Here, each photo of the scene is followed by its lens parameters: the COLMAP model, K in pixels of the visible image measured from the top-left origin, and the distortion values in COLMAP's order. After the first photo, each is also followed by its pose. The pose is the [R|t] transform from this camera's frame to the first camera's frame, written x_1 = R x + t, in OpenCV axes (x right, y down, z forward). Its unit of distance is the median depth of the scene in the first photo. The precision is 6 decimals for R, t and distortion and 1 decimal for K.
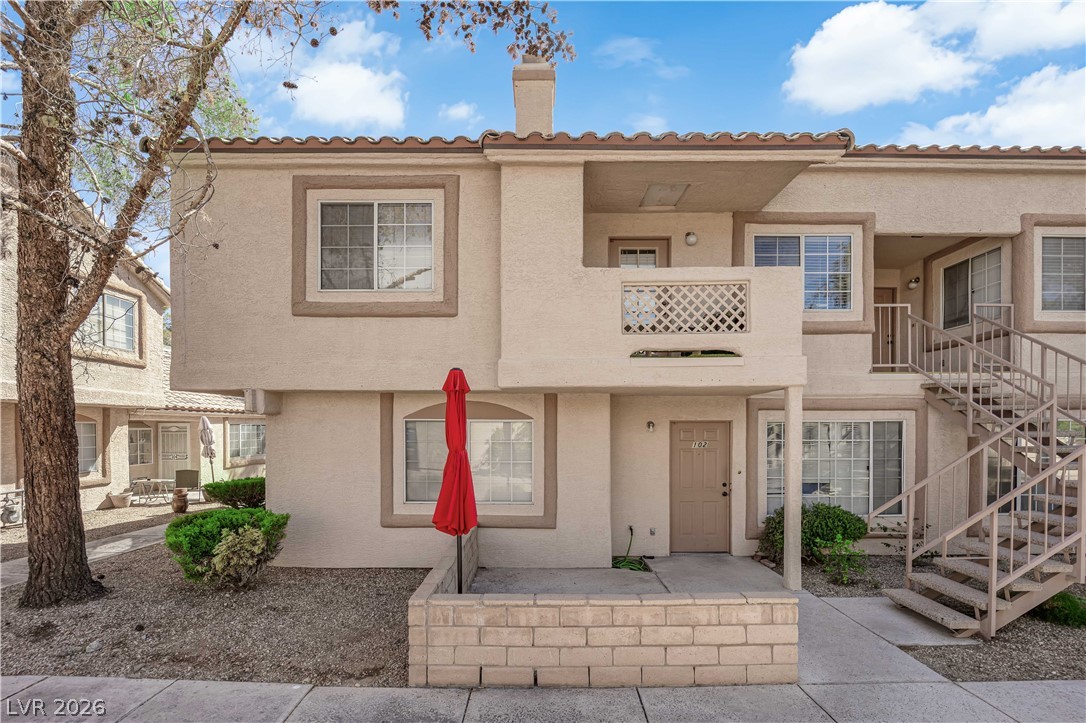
lens RADIAL K [[486.7, 0, 542.8], [0, 486.7, 434.5], [0, 0, 1]] dist [-0.003119, -0.000173]
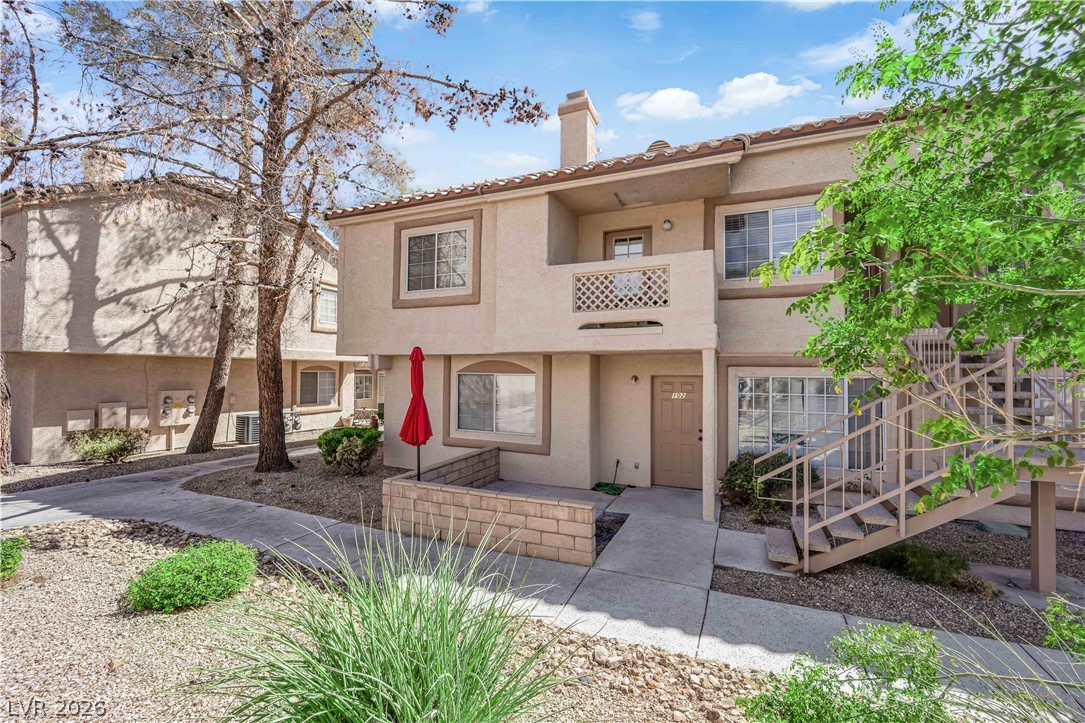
lens RADIAL K [[457.4, 0, 542.5], [0, 457.4, 361.5], [0, 0, 1]] dist [-0.000142, 0.000029]
pose [[0.914087, -0.002875, -0.405507, 0.553378], [-0.012338, 0.999315, -0.034897, -0.022376], [0.405330, 0.036902, 0.913426, -0.177632]]
